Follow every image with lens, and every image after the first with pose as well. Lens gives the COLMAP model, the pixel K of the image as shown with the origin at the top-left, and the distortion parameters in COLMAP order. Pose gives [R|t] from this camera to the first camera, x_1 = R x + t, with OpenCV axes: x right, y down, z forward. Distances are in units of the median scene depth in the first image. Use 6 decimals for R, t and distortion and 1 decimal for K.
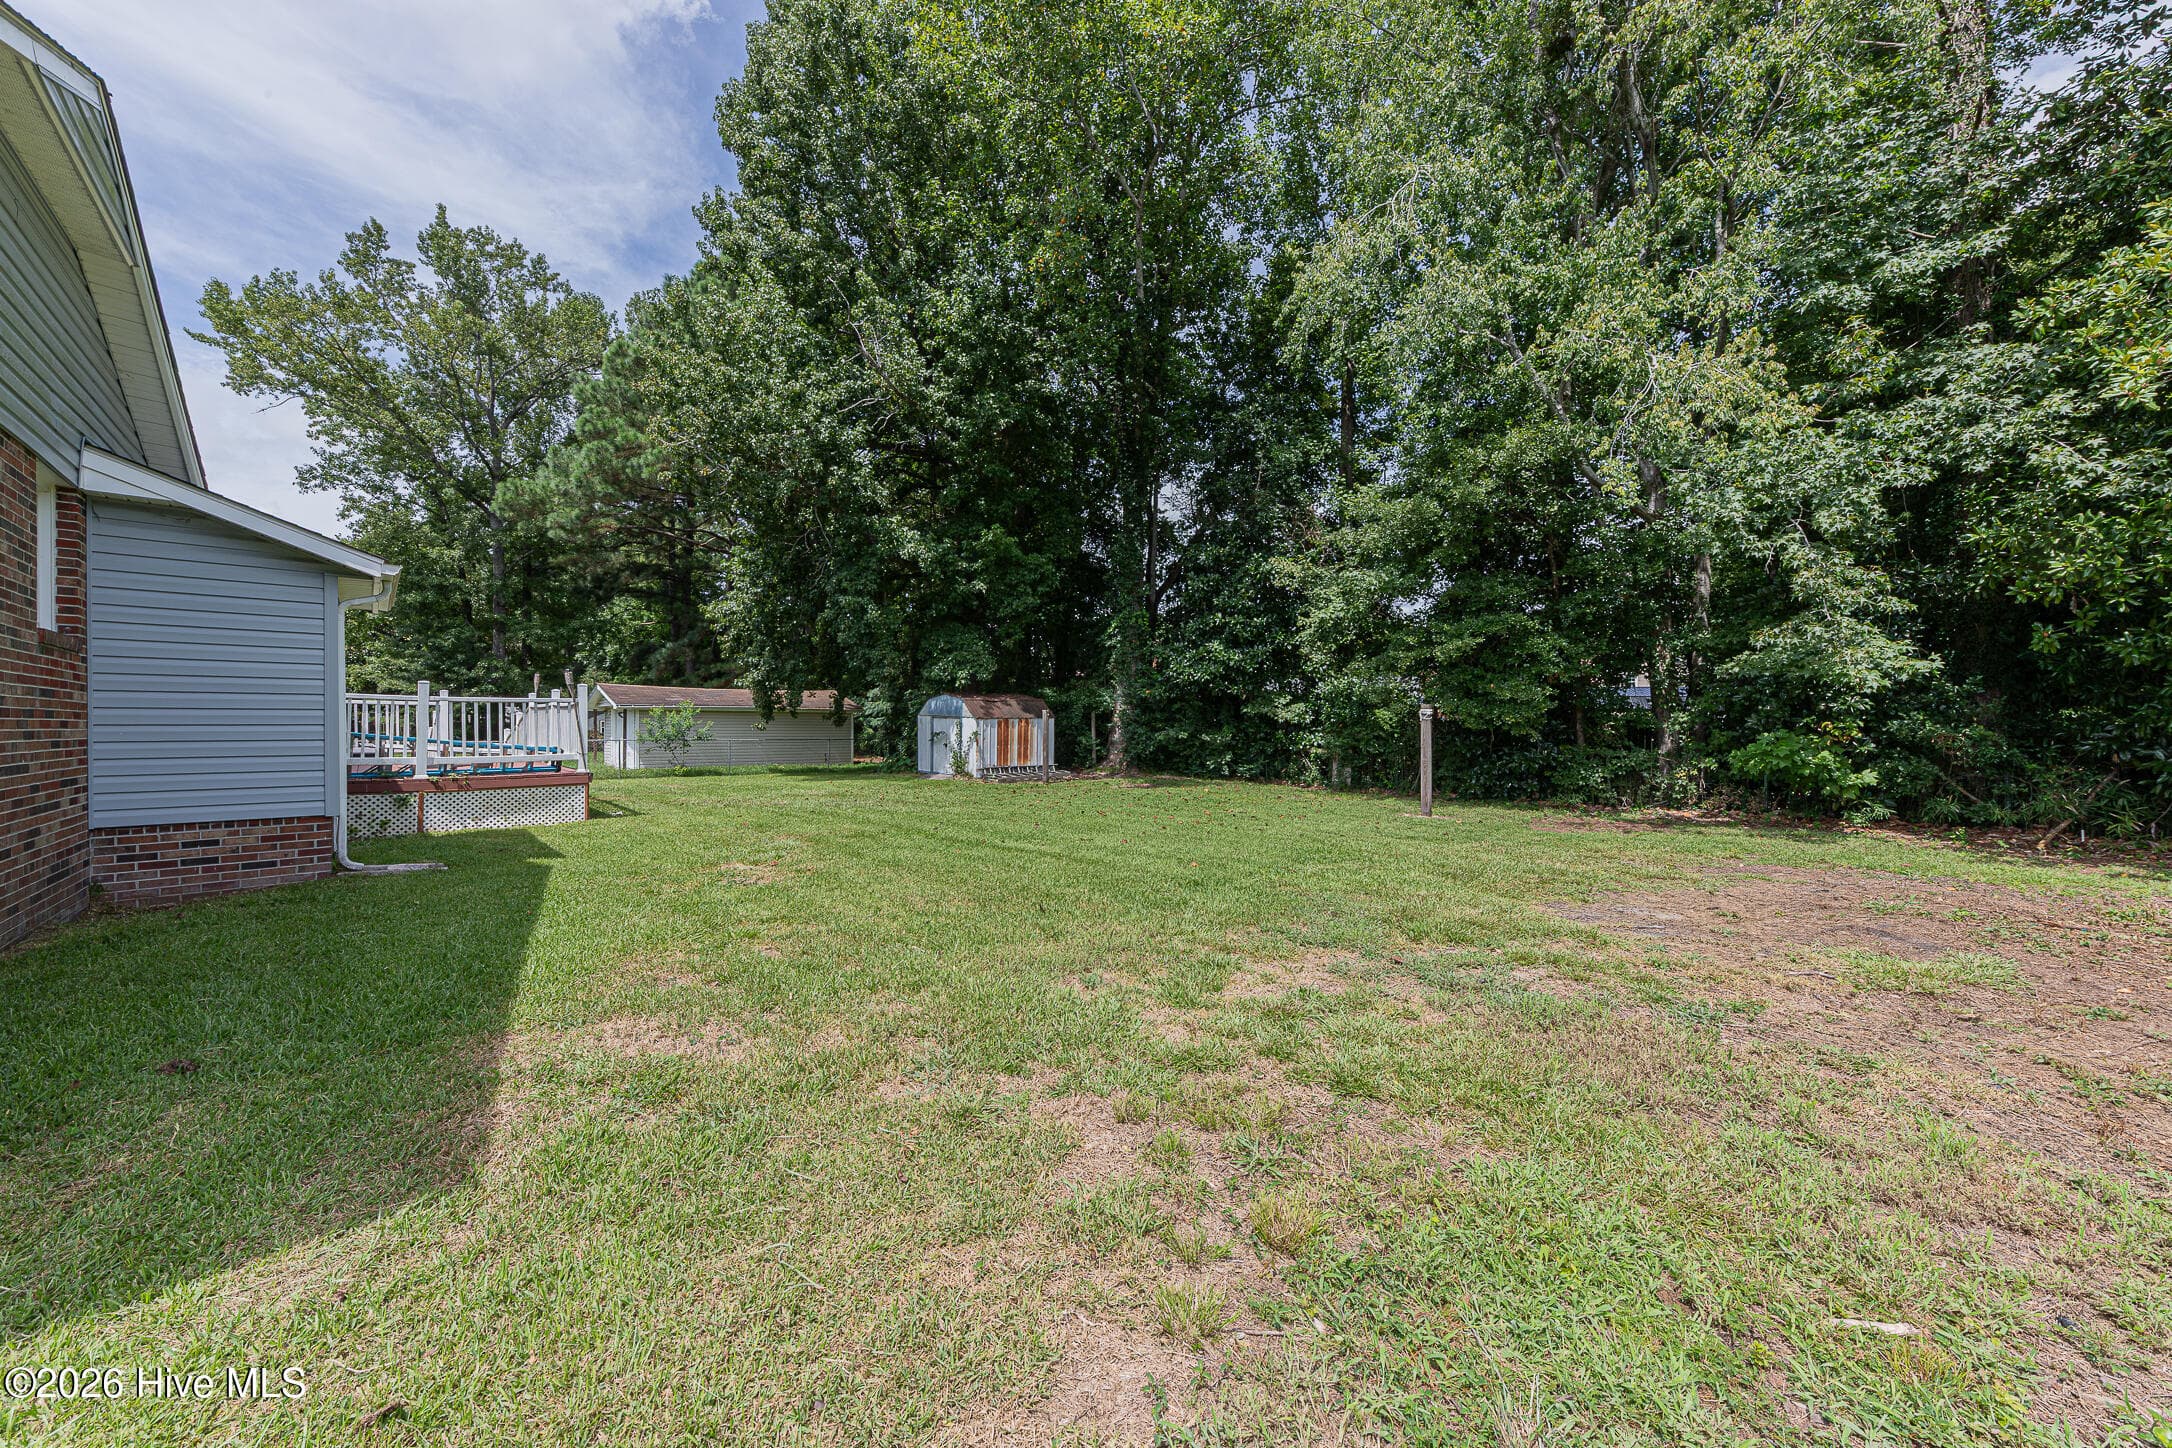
lens RADIAL K [[755.1, 0, 1086.3], [0, 755.1, 737.5], [0, 0, 1]] dist [0.003556, -0.000127]
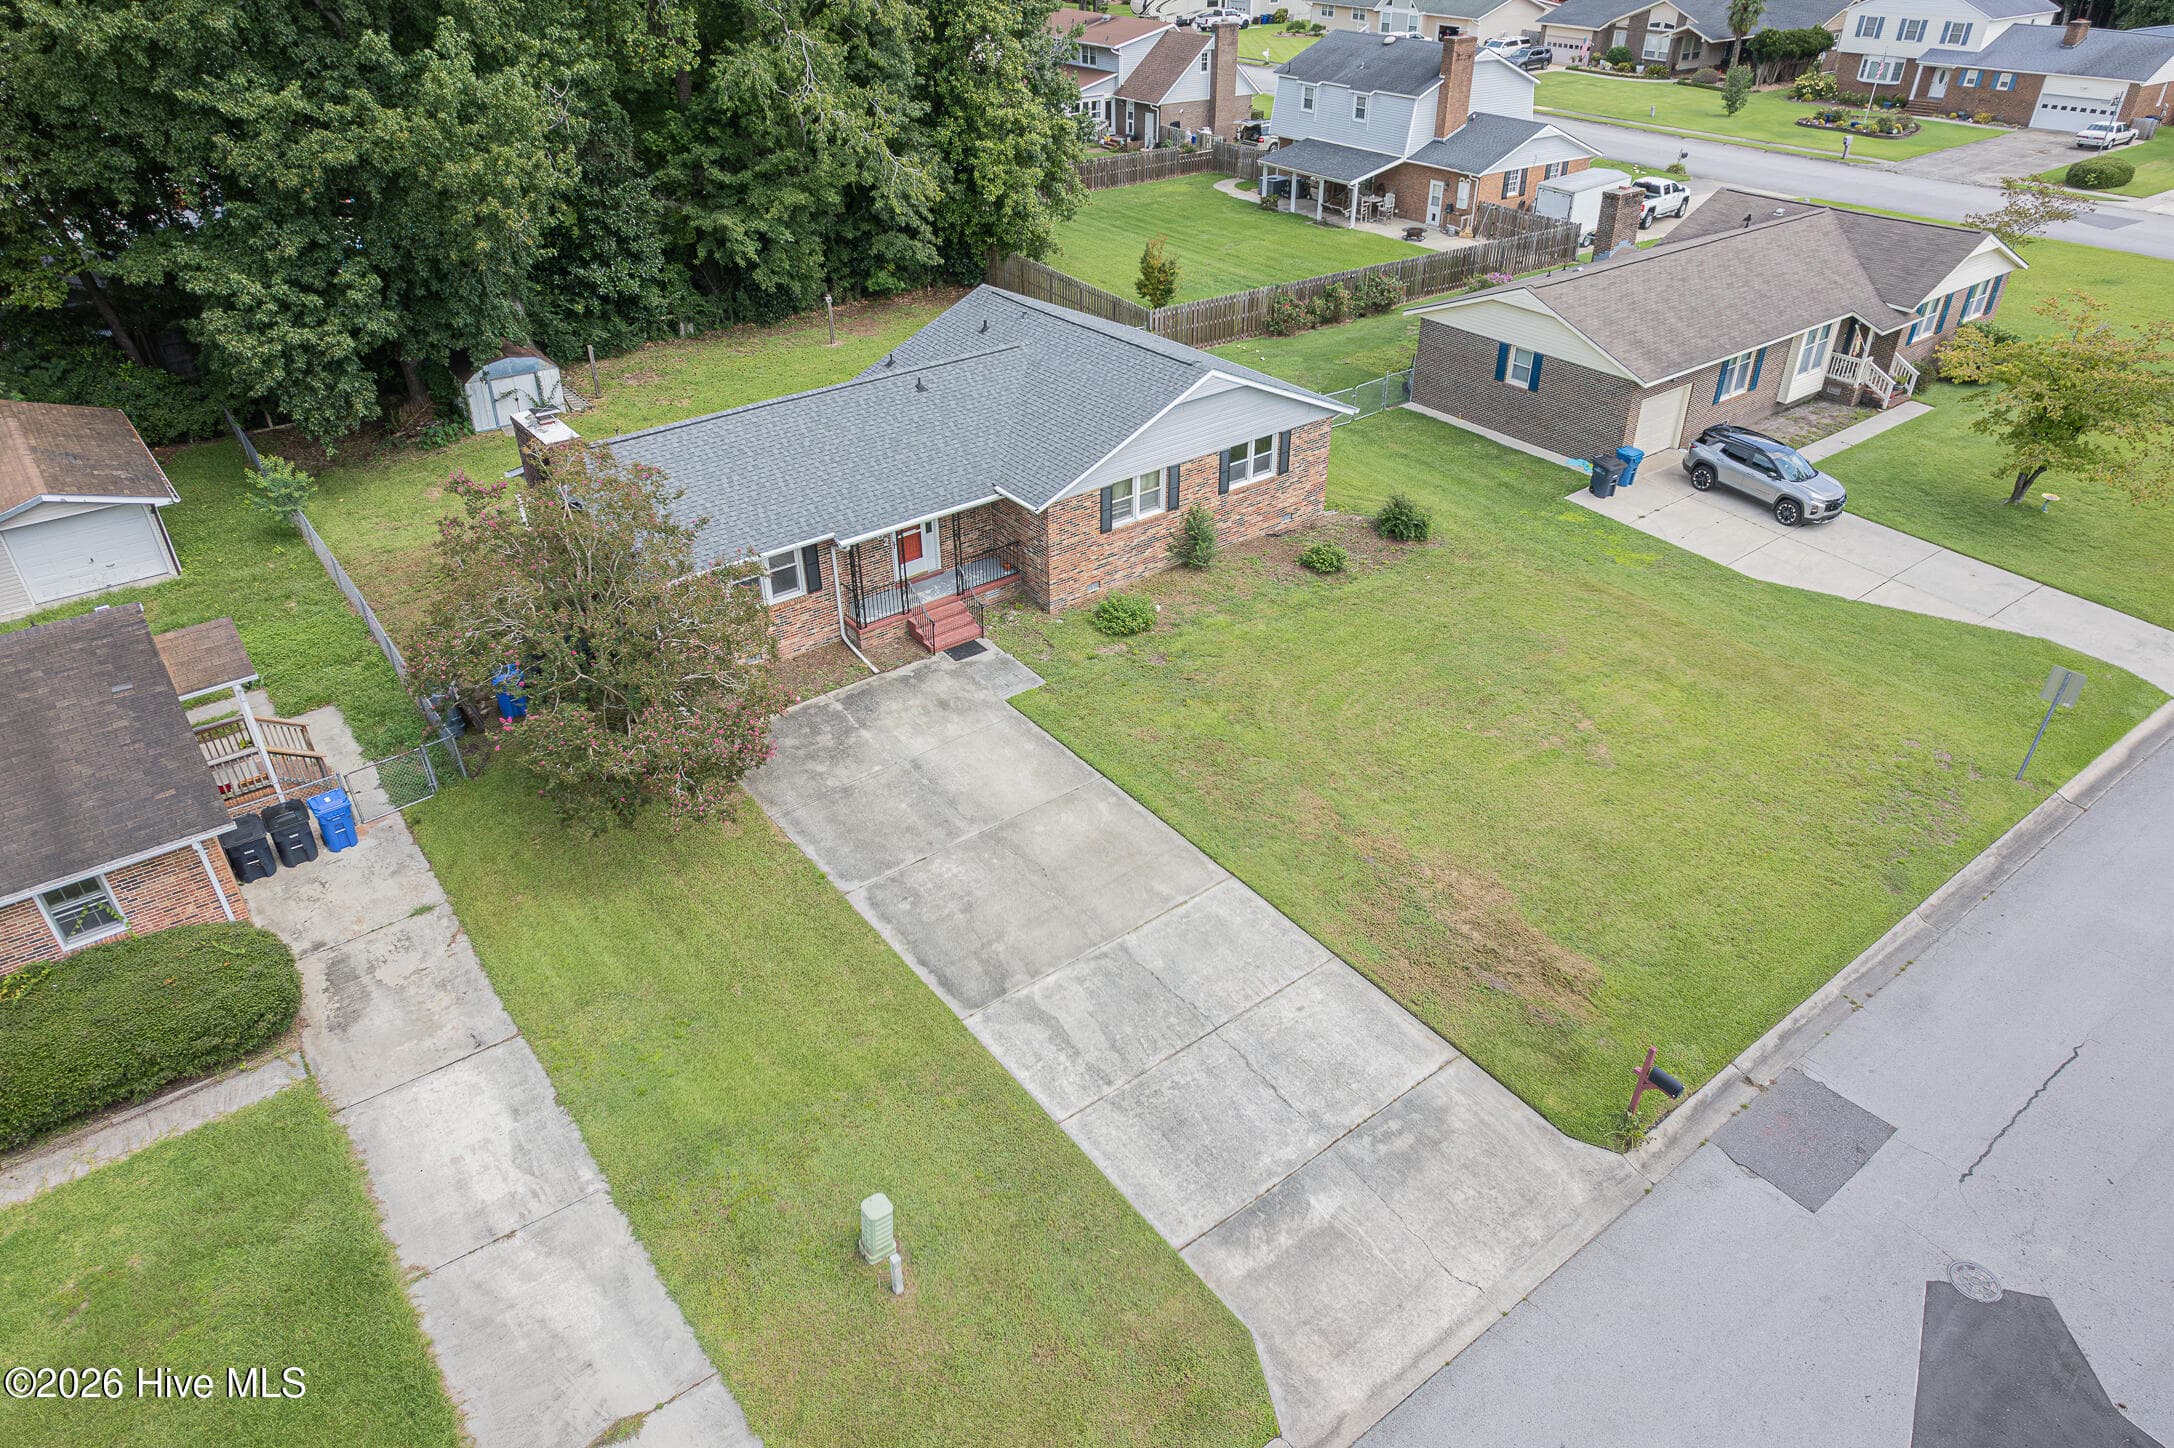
lens RADIAL K [[1390.2, 0, 1089.3], [0, 1390.2, 730.3], [0, 0, 1]] dist [-0.074834, 0.079393]
pose [[0.093254, -0.541760, 0.835344, -4.507219], [0.021257, 0.839893, 0.542336, -1.449245], [-0.995415, -0.032818, 0.089840, -0.229054]]
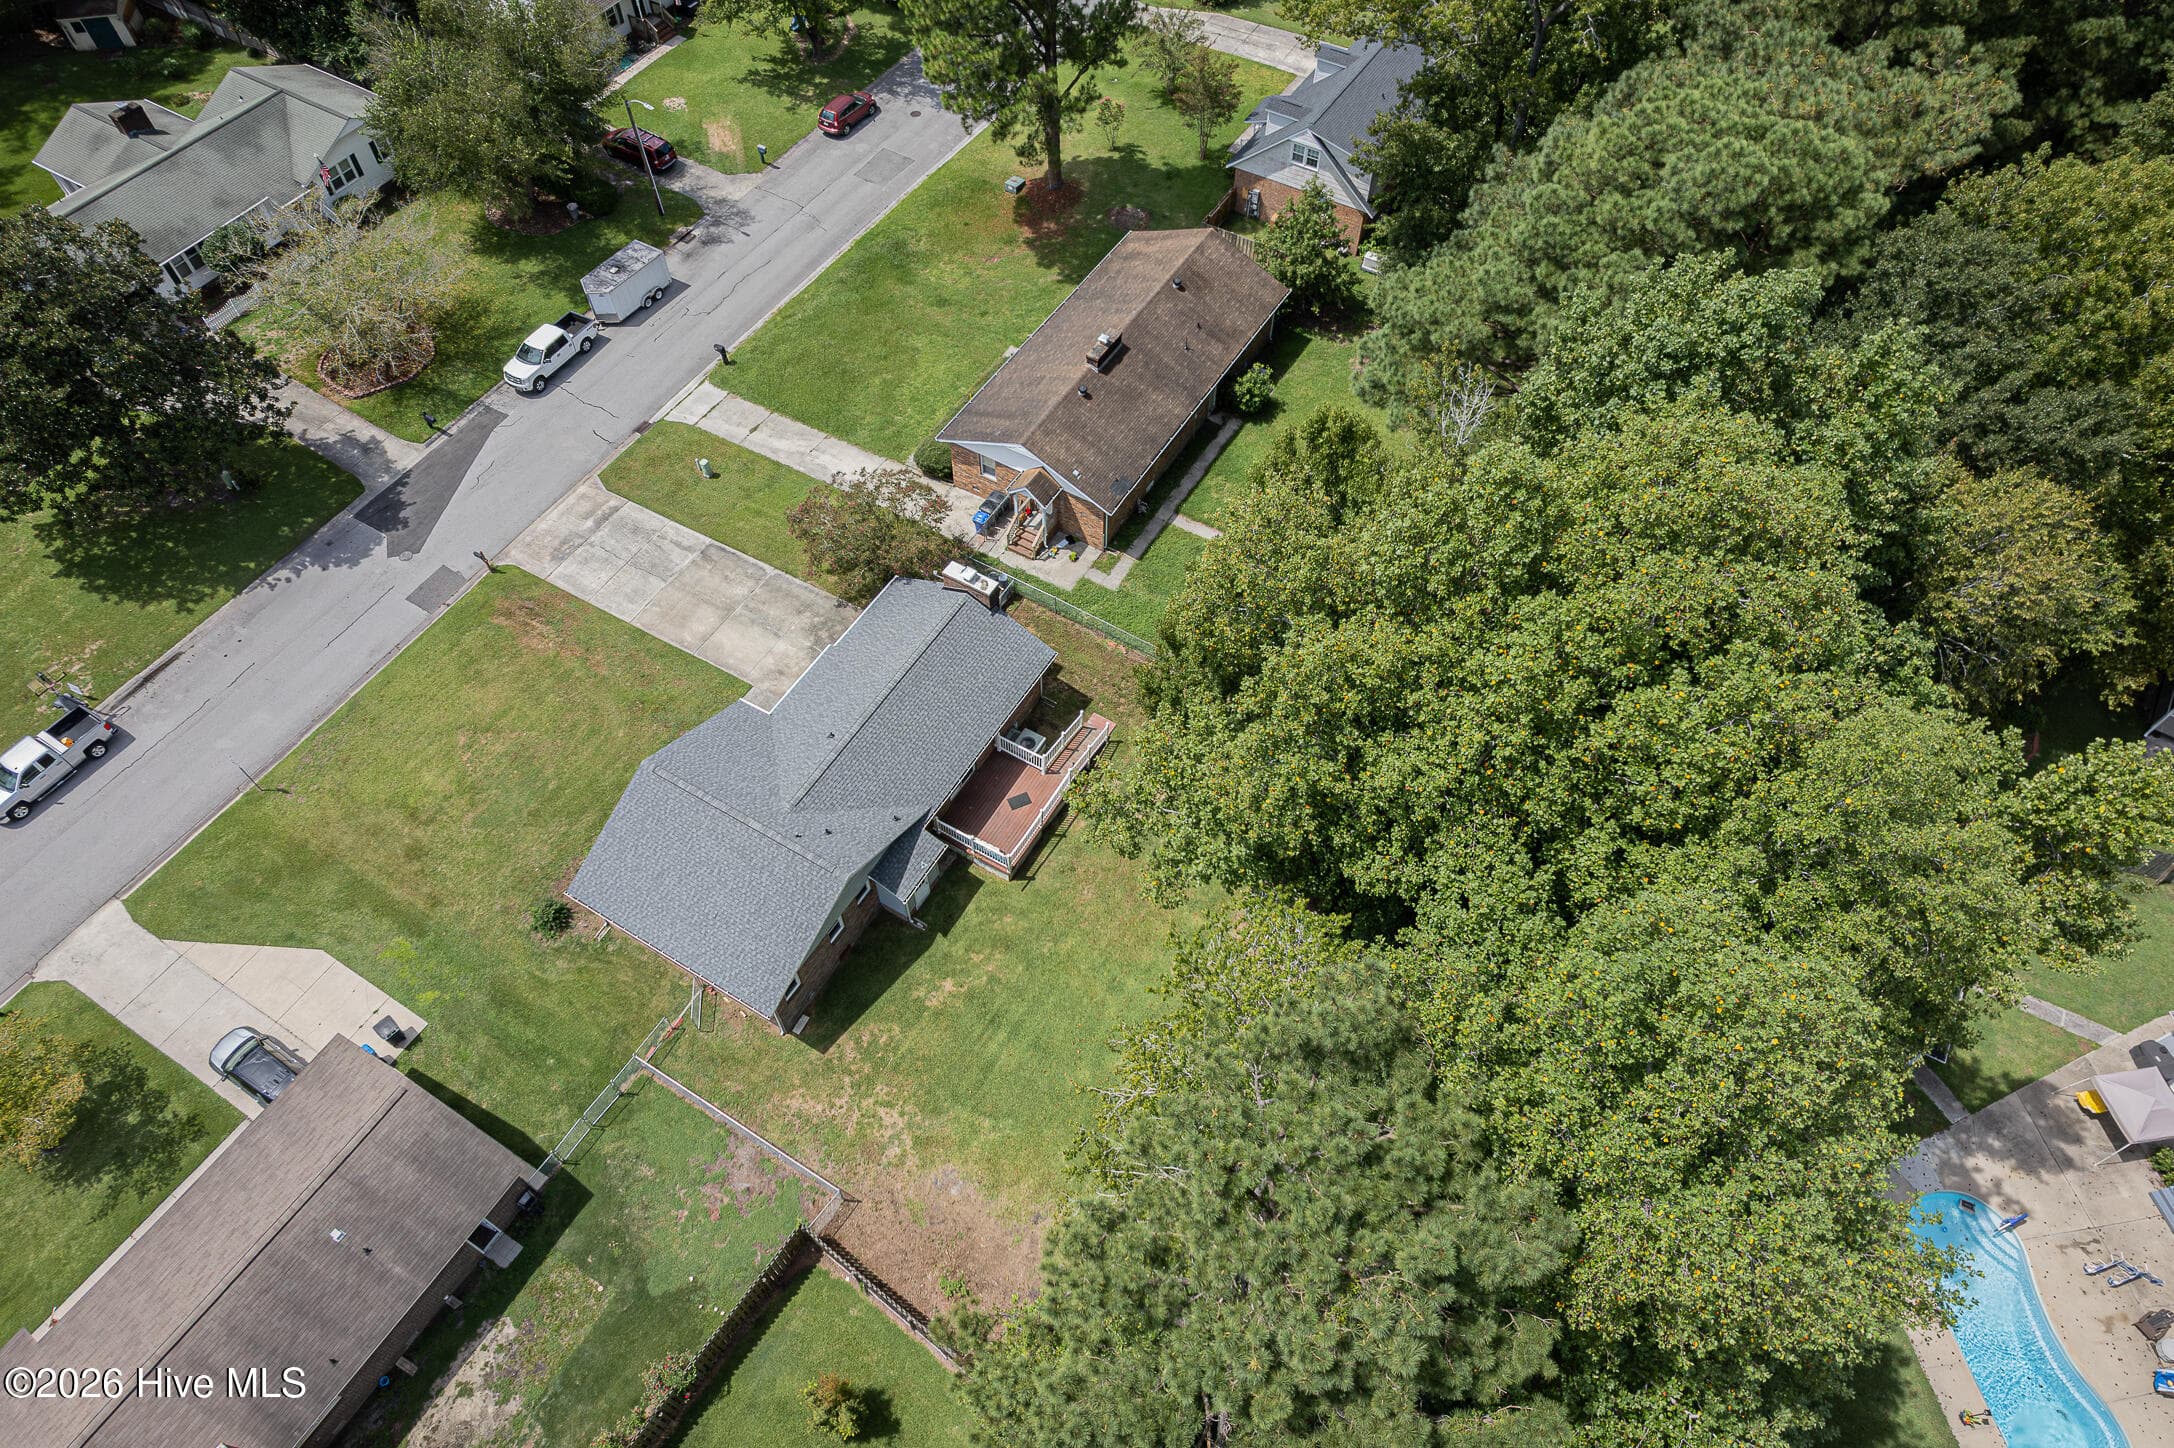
lens RADIAL K [[1410.6, 0, 1091.2], [0, 1410.6, 714.2], [0, 0, 1]] dist [-0.079940, 0.091147]
pose [[0.279652, 0.784652, -0.553277, 1.998054], [-0.022664, 0.581504, 0.813228, -4.879507], [0.959834, -0.214881, 0.180402, 0.516878]]
